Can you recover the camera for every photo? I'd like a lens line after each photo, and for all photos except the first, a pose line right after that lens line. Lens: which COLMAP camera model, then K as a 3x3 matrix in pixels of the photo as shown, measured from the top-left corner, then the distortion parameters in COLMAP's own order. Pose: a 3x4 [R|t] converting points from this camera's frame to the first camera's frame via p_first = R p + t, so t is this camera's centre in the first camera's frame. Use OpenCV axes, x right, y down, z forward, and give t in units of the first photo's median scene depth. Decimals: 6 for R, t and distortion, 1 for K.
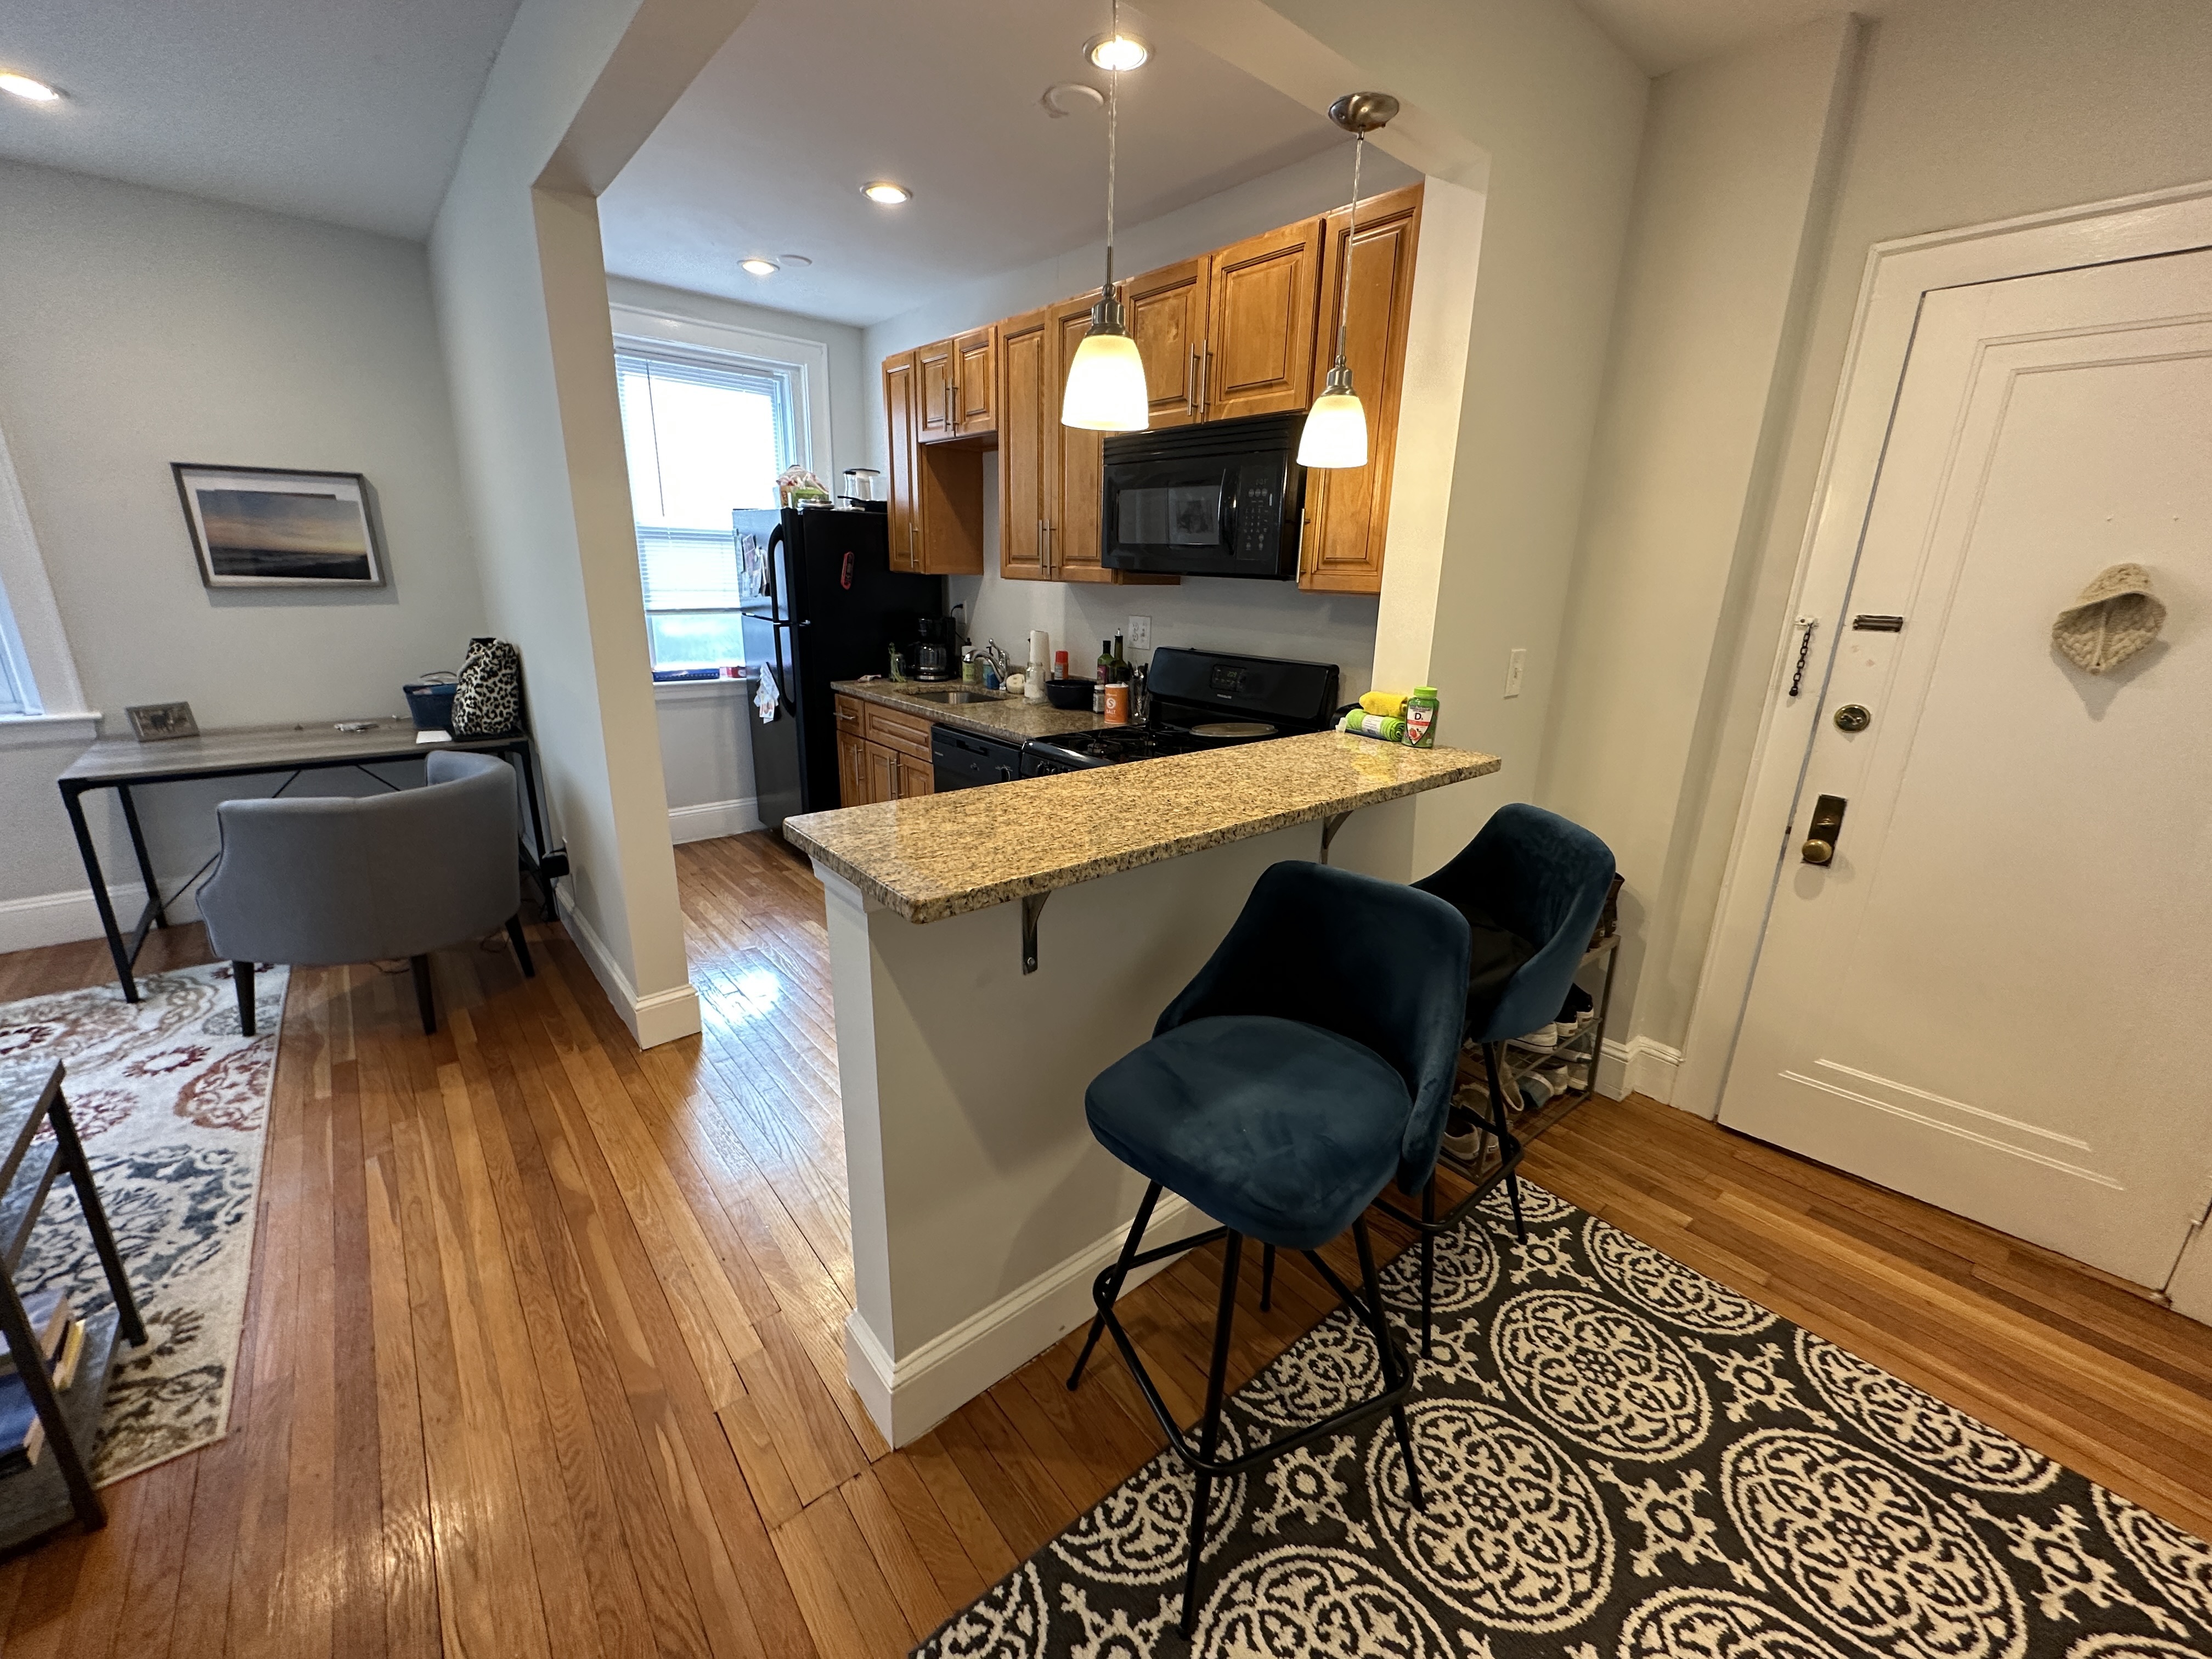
lens RADIAL K [[878.5, 0, 1106.5], [0, 878.5, 828.6], [0, 0, 1]] dist [-0.001470, 0.000315]
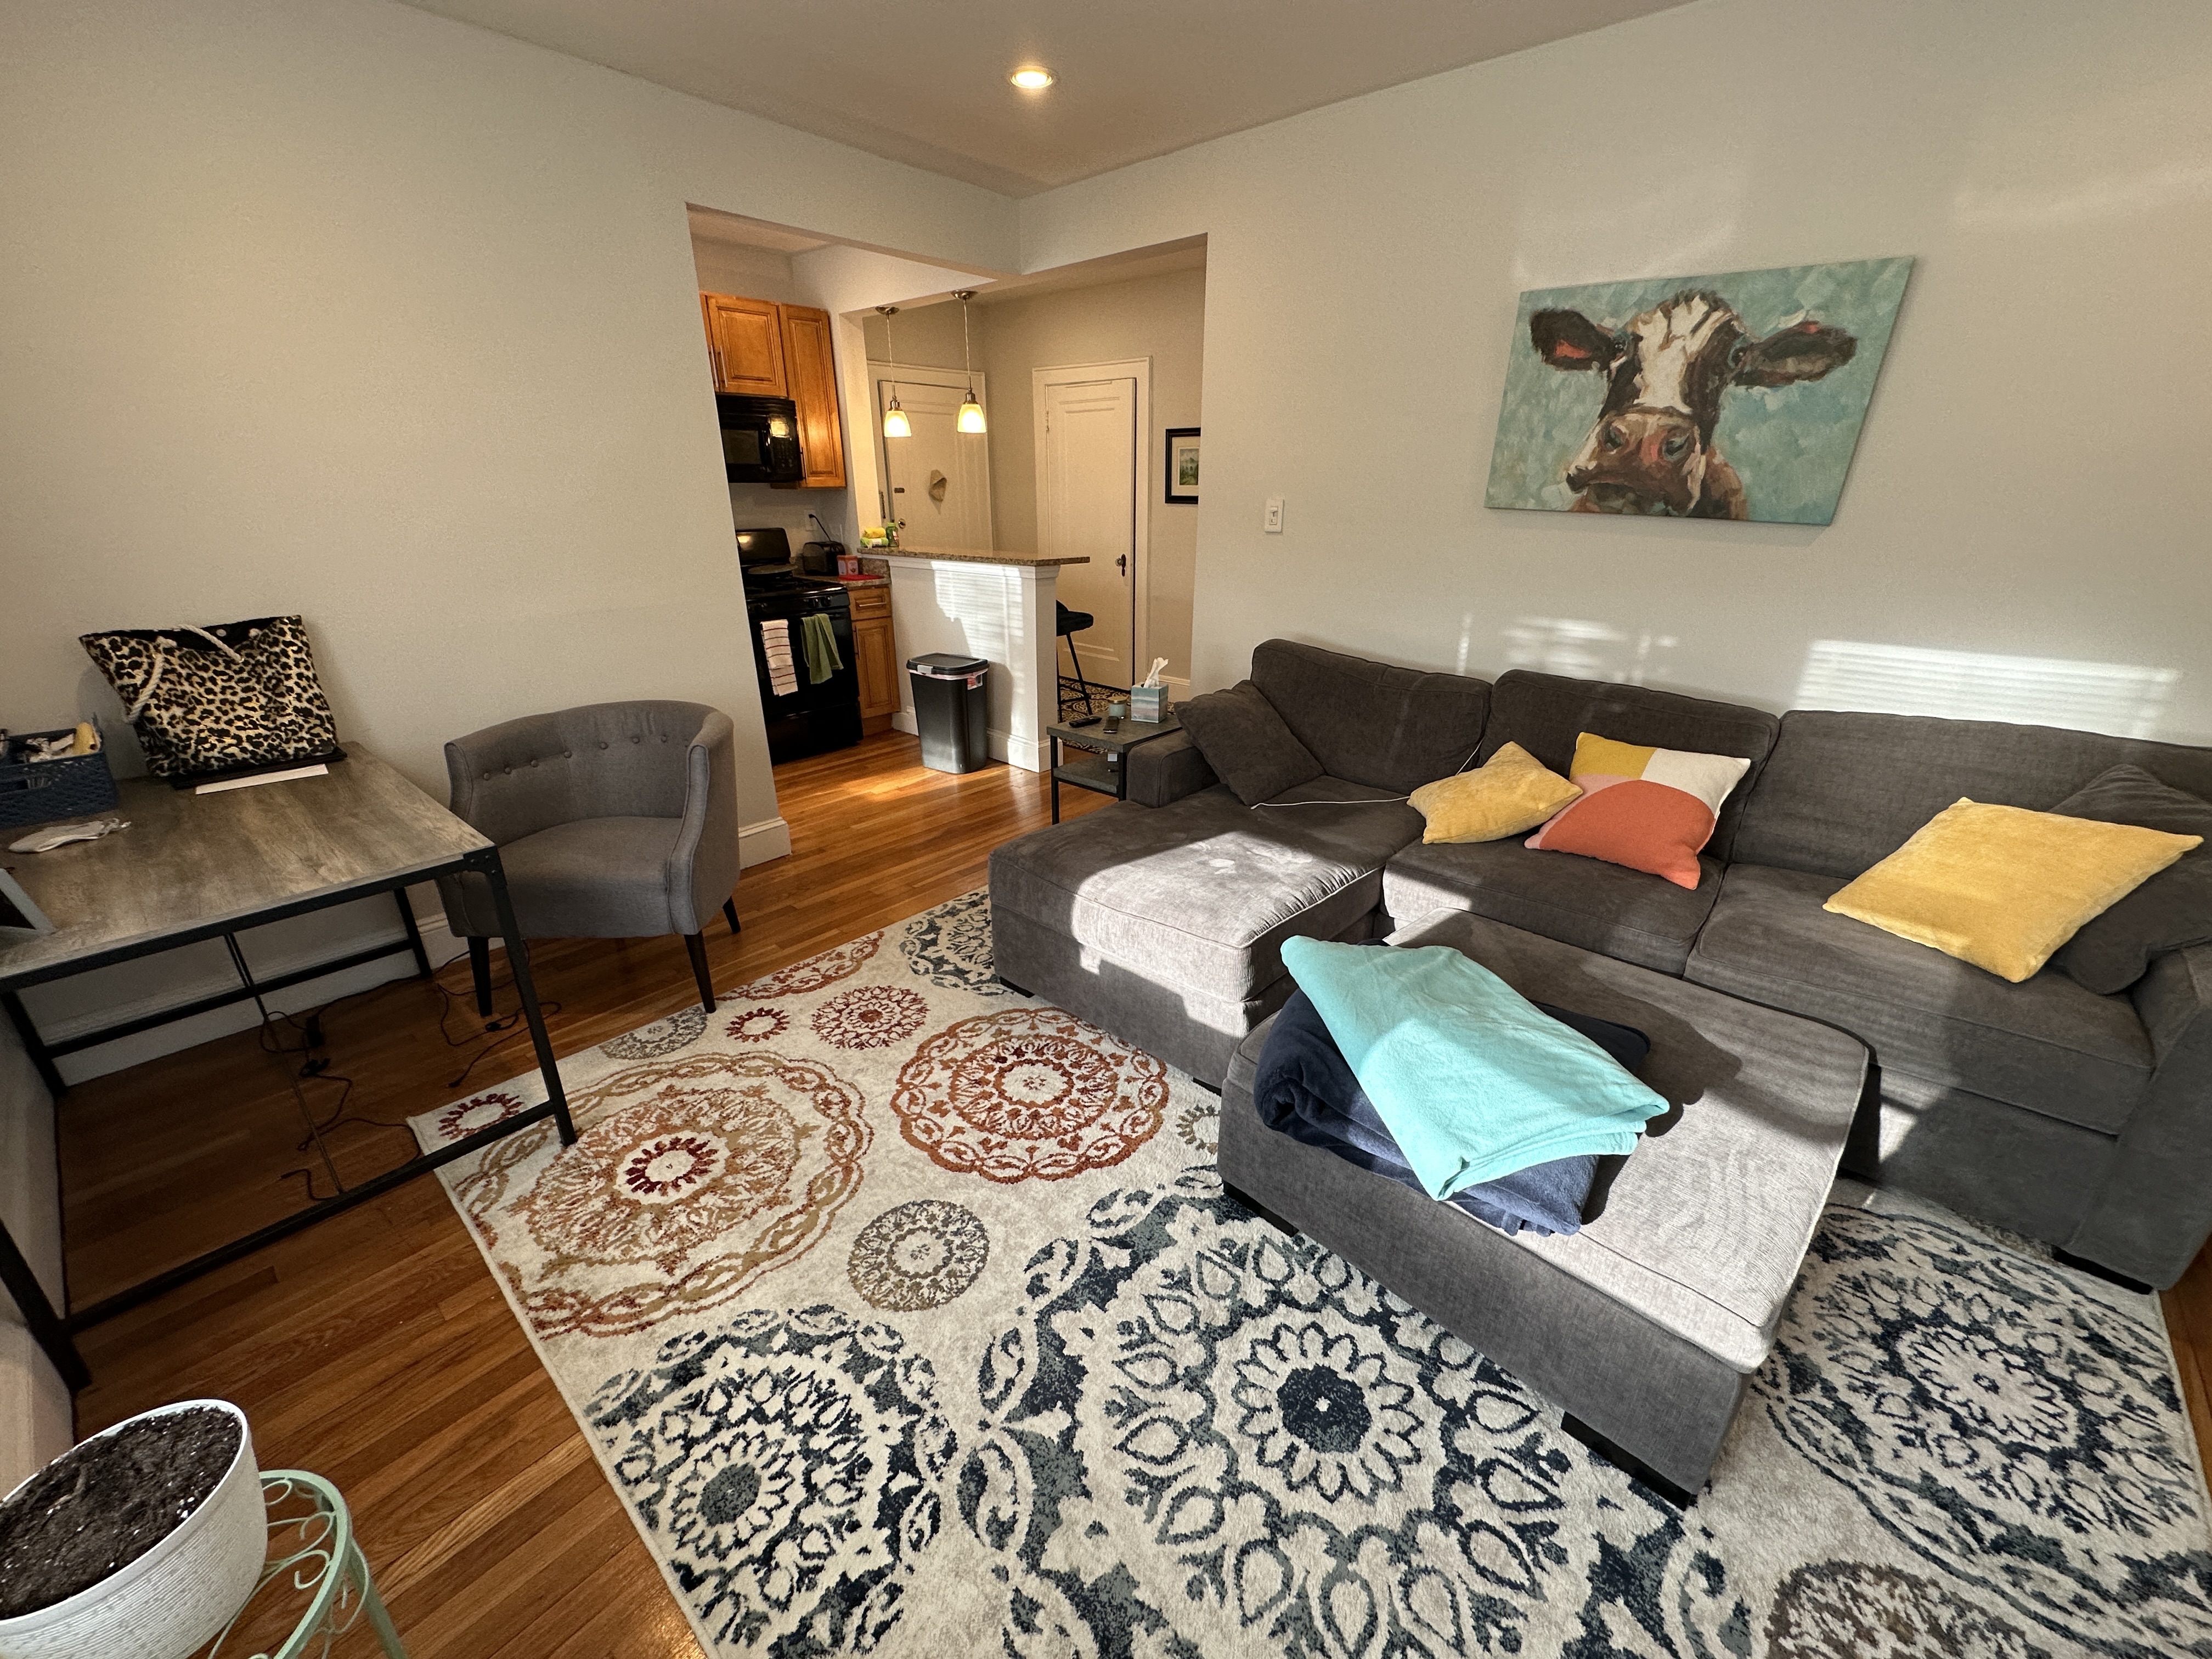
lens RADIAL K [[878.5, 0, 1111.0], [0, 878.5, 828.4], [0, 0, 1]] dist [-0.001470, 0.000315]
pose [[-0.151734, -0.388975, 0.908667, -1.522987], [0.280996, 0.864404, 0.416949, -0.174896], [-0.947638, 0.318597, -0.021859, 0.455995]]
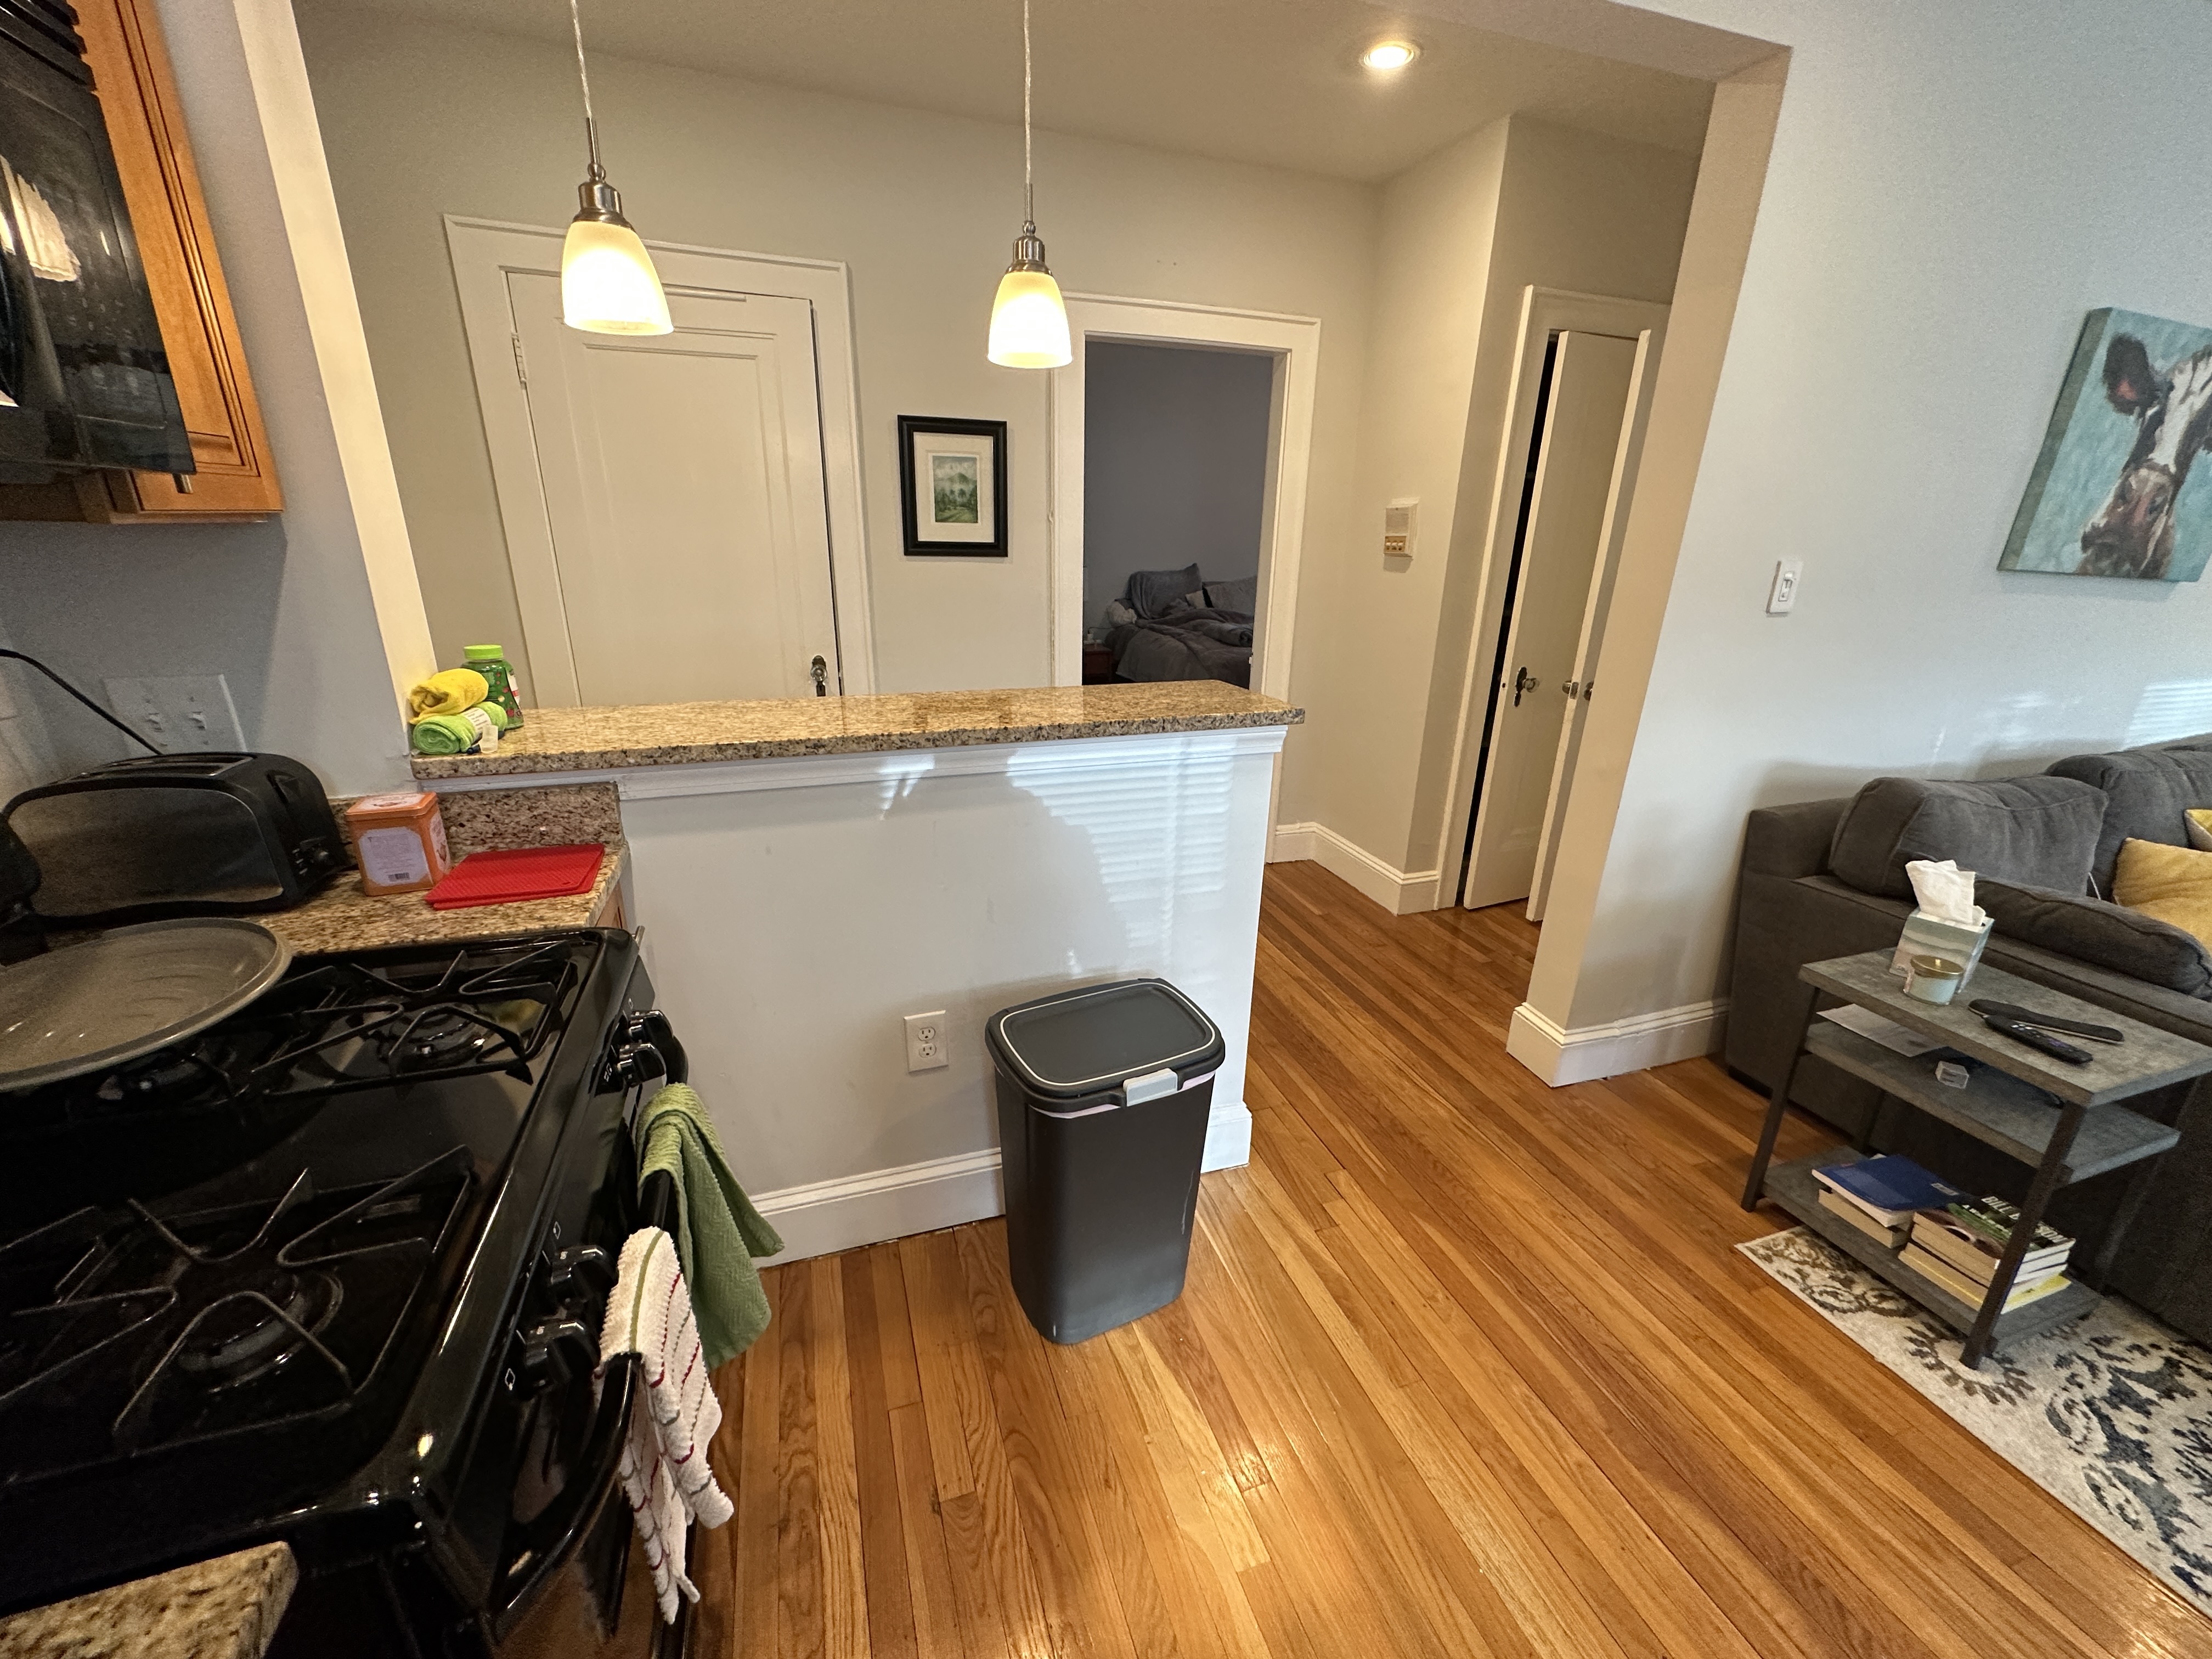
lens RADIAL K [[878.5, 0, 1106.4], [0, 878.5, 828.9], [0, 0, 1]] dist [-0.001470, 0.000315]
pose [[-0.930188, -0.163955, 0.328435, -0.224414], [0.059178, 0.816032, 0.574969, -0.260922], [-0.362283, 0.554265, -0.749361, 0.893398]]
